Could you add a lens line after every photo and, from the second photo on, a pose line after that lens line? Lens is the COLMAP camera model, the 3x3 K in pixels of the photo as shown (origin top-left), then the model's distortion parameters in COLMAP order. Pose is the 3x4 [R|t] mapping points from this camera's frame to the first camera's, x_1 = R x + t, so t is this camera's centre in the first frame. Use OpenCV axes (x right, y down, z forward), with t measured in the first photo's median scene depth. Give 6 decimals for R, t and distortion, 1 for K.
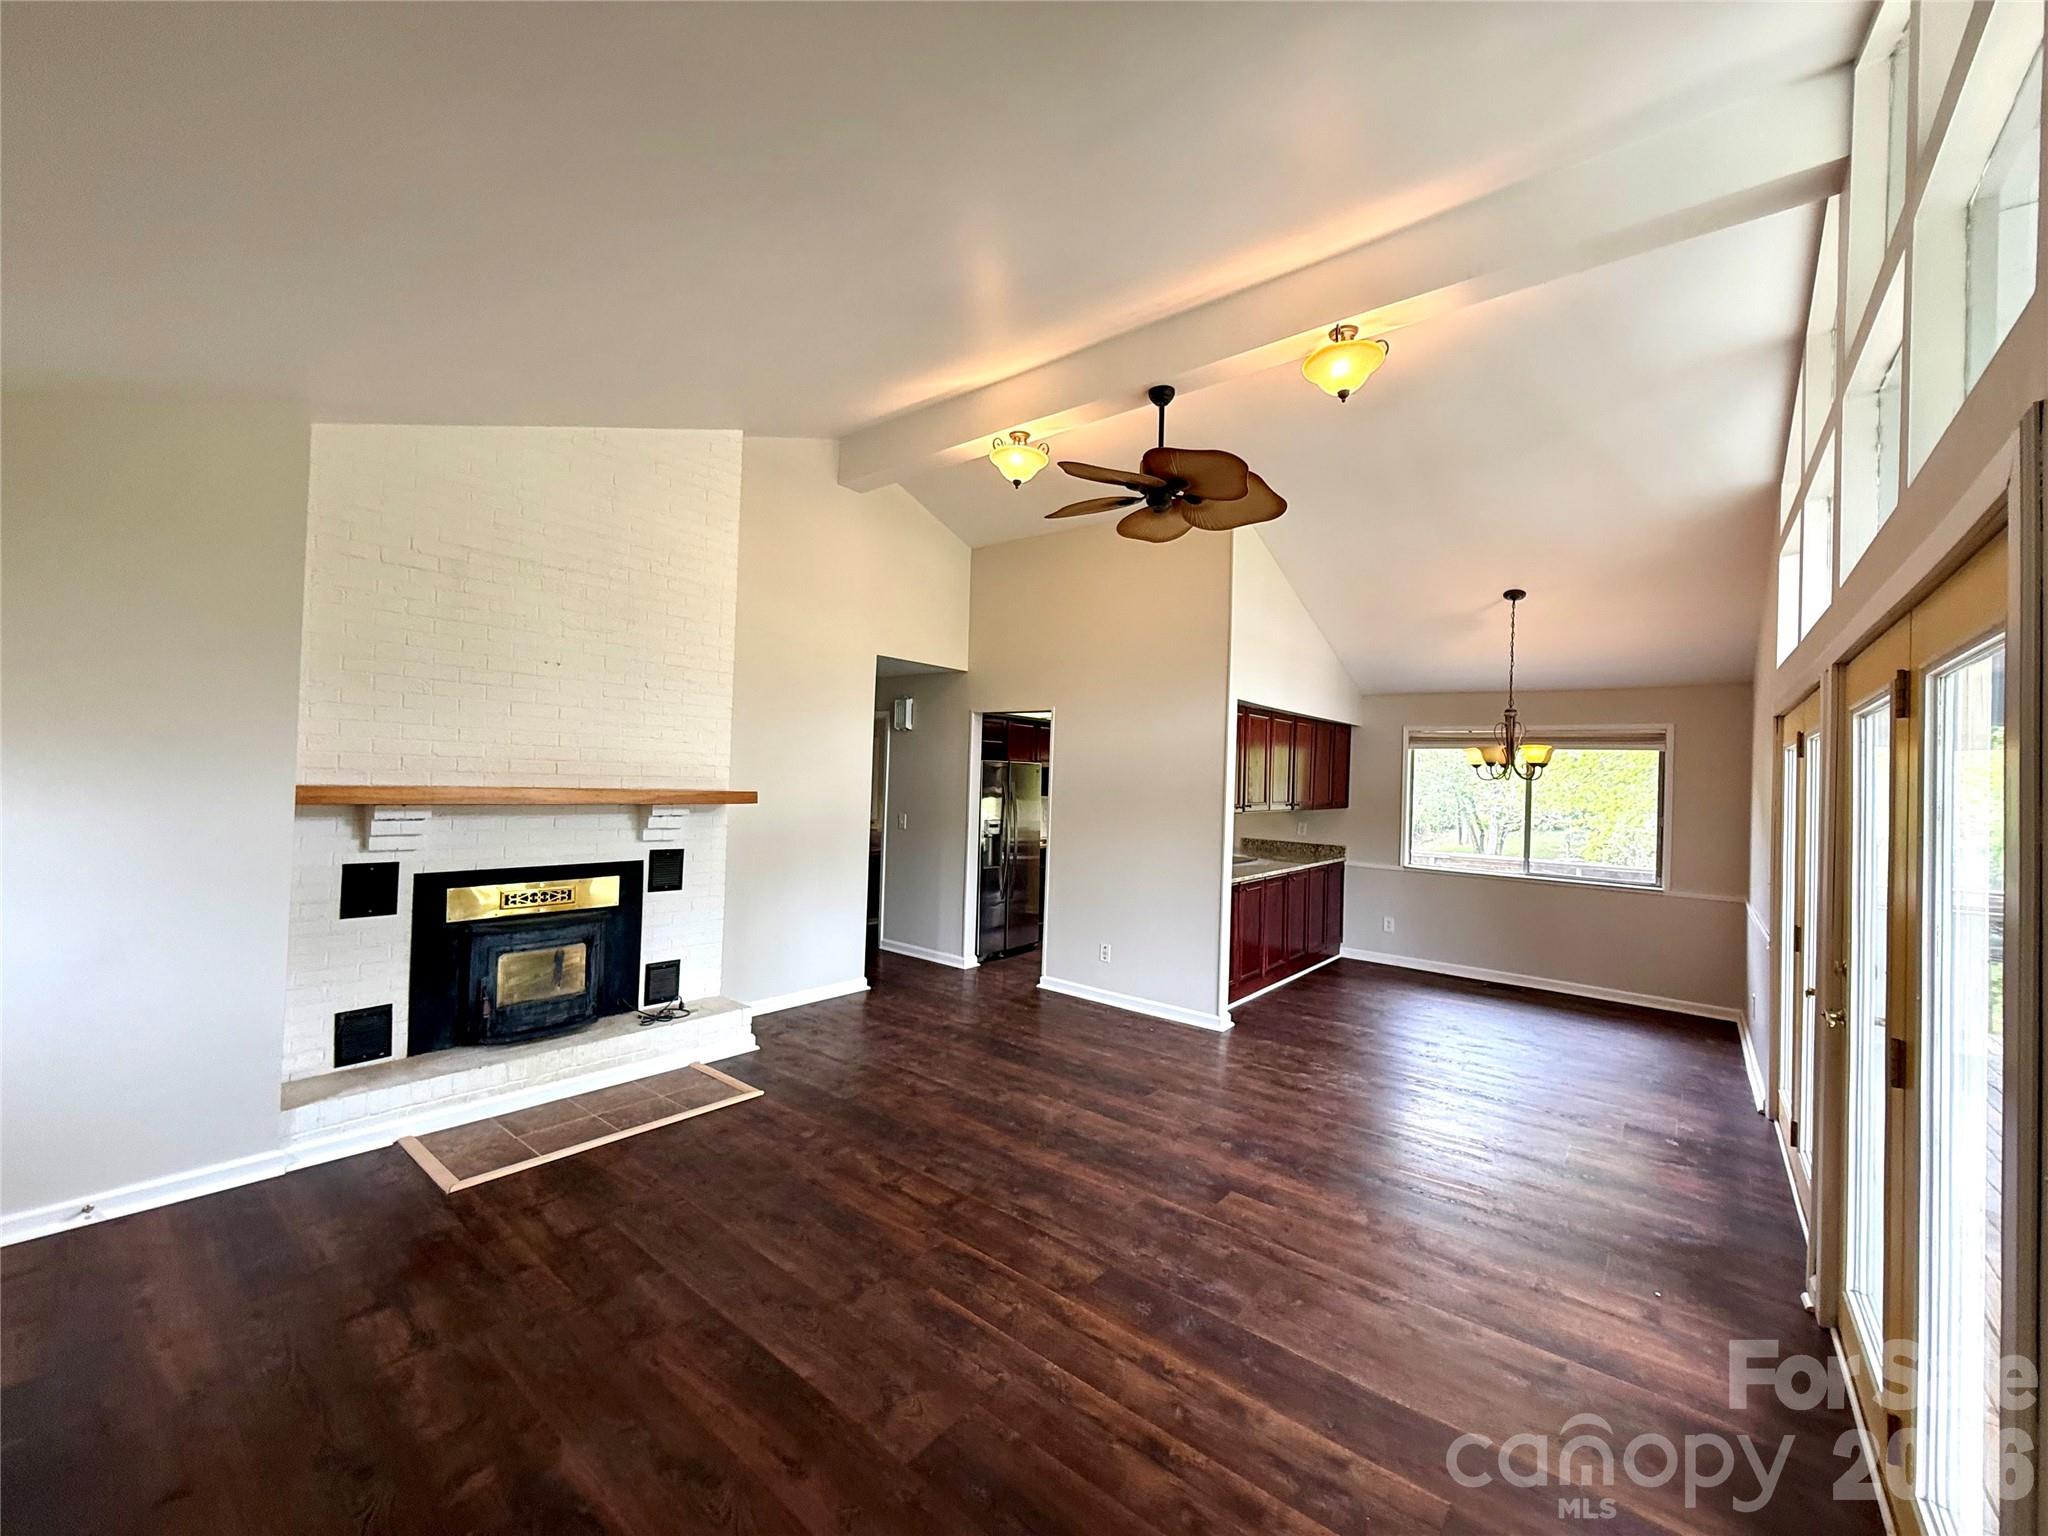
lens RADIAL K [[814.0, 0, 1029.2], [0, 814.0, 769.2], [0, 0, 1]] dist [-0.000592, 0.000395]
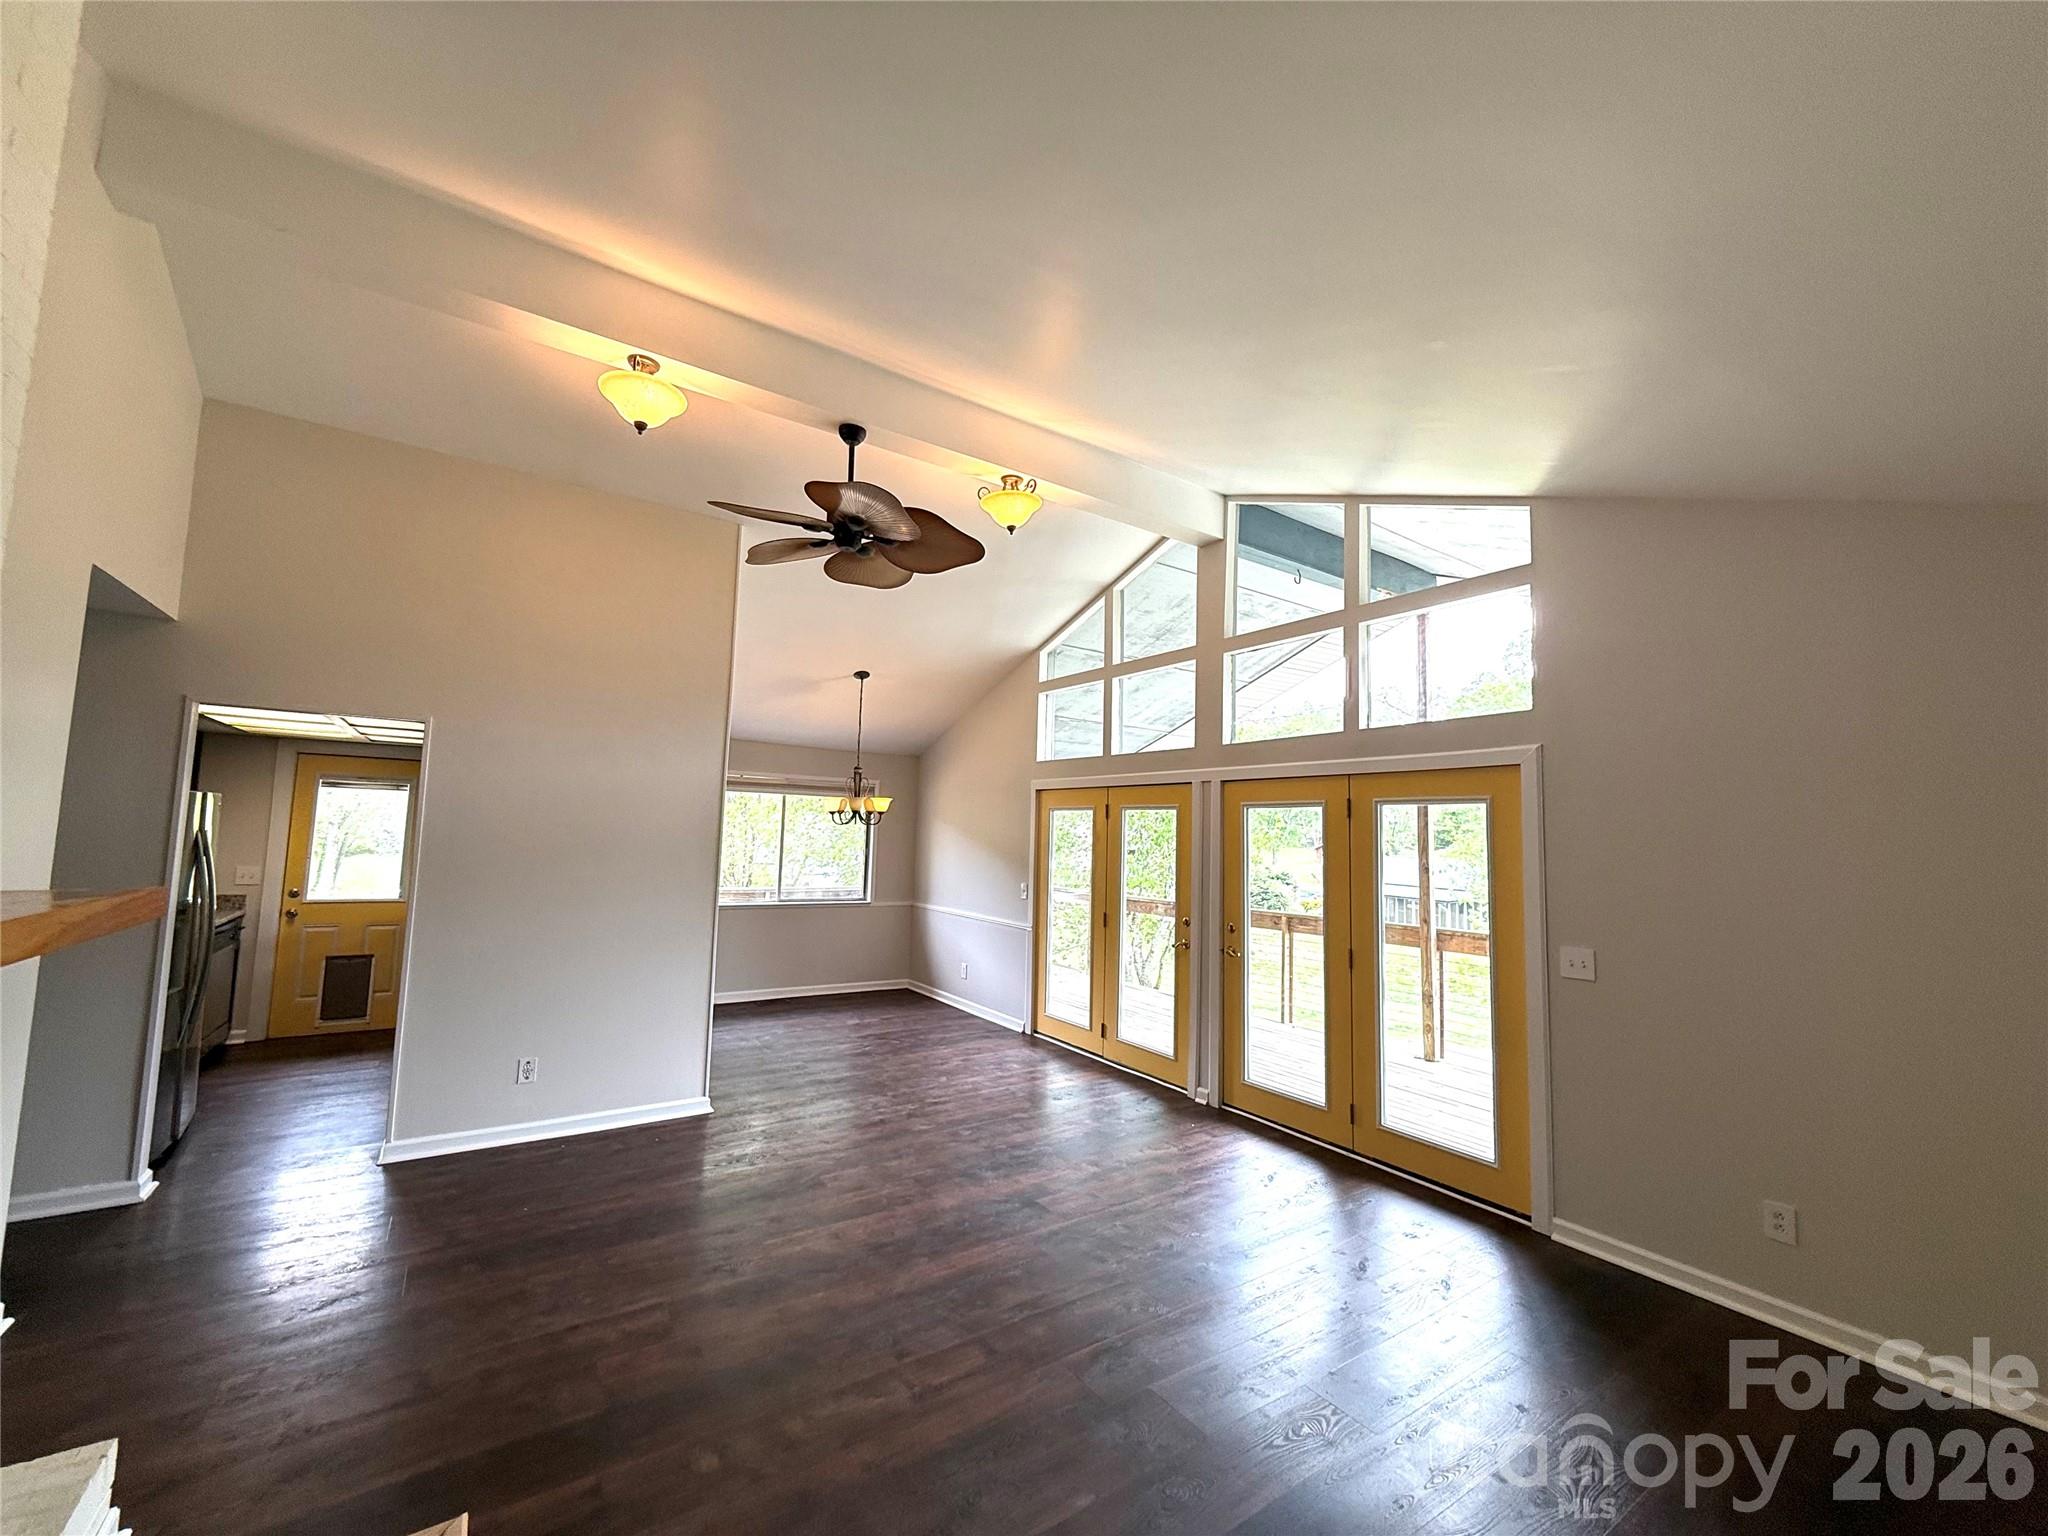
lens RADIAL K [[814.0, 0, 1036.3], [0, 814.0, 770.3], [0, 0, 1]] dist [-0.000592, 0.000395]
pose [[0.284565, 0.050482, 0.957327, -0.782154], [-0.030647, 0.998581, -0.043548, -0.035081], [-0.958167, -0.016947, 0.285709, 0.599652]]
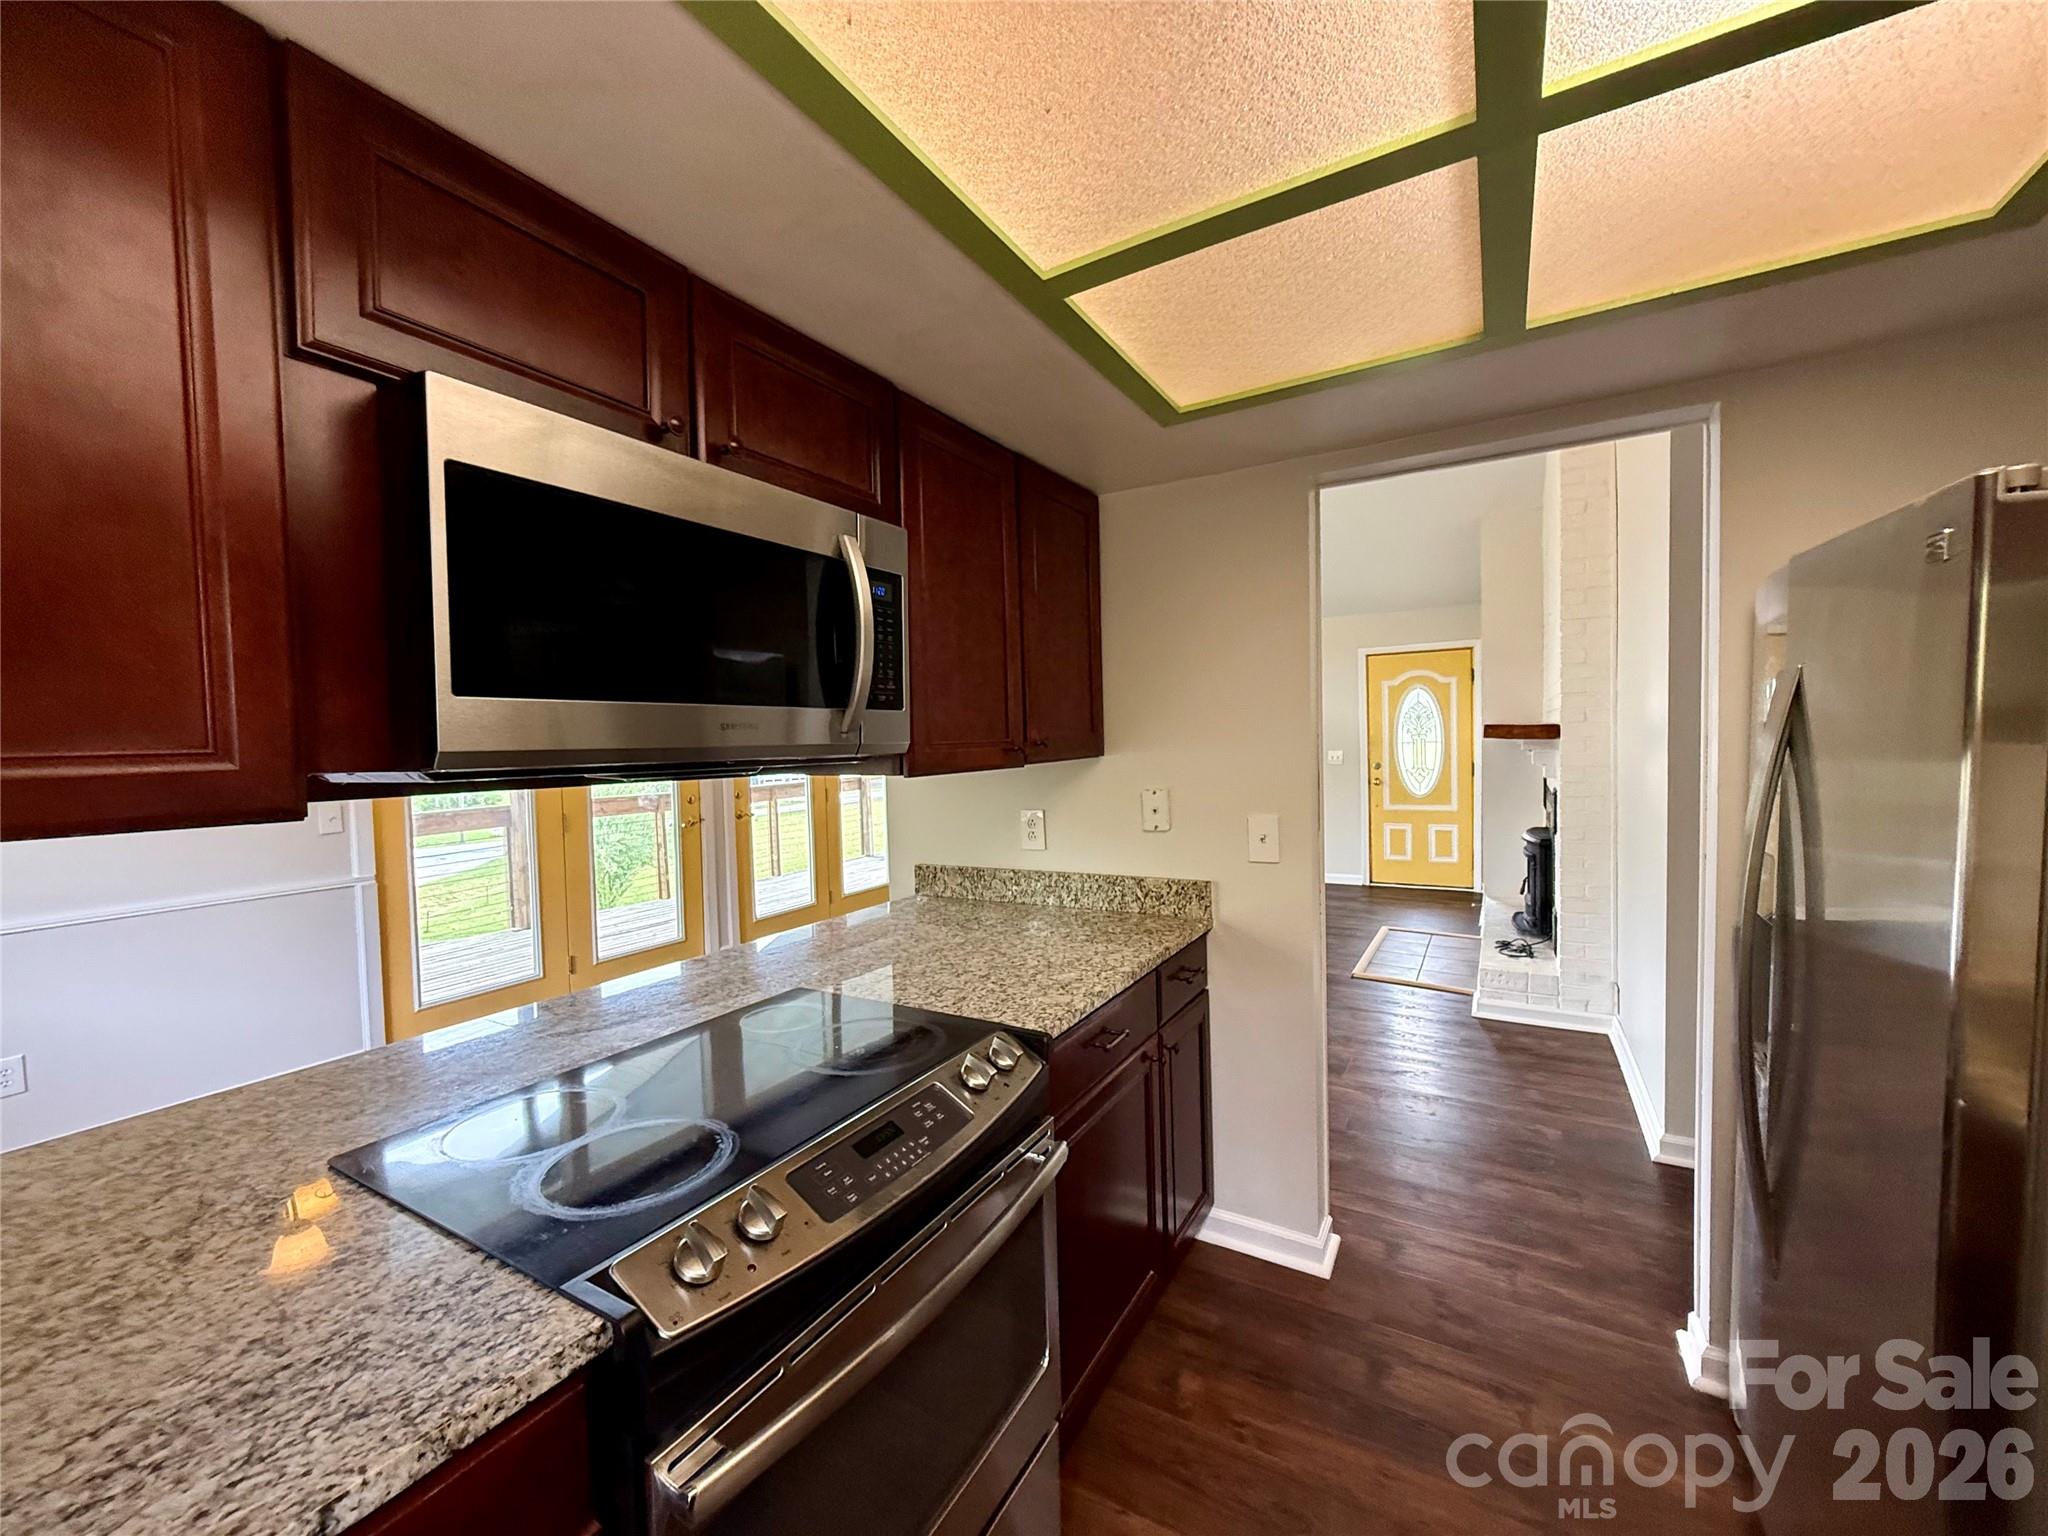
lens RADIAL K [[814.0, 0, 1032.0], [0, 814.0, 768.1], [0, 0, 1]] dist [-0.000592, 0.000395]
pose [[-0.988249, -0.003162, -0.152820, 0.354428], [-0.007041, 0.999667, 0.024844, 0.072510], [0.152690, 0.025628, -0.987942, 2.307820]]
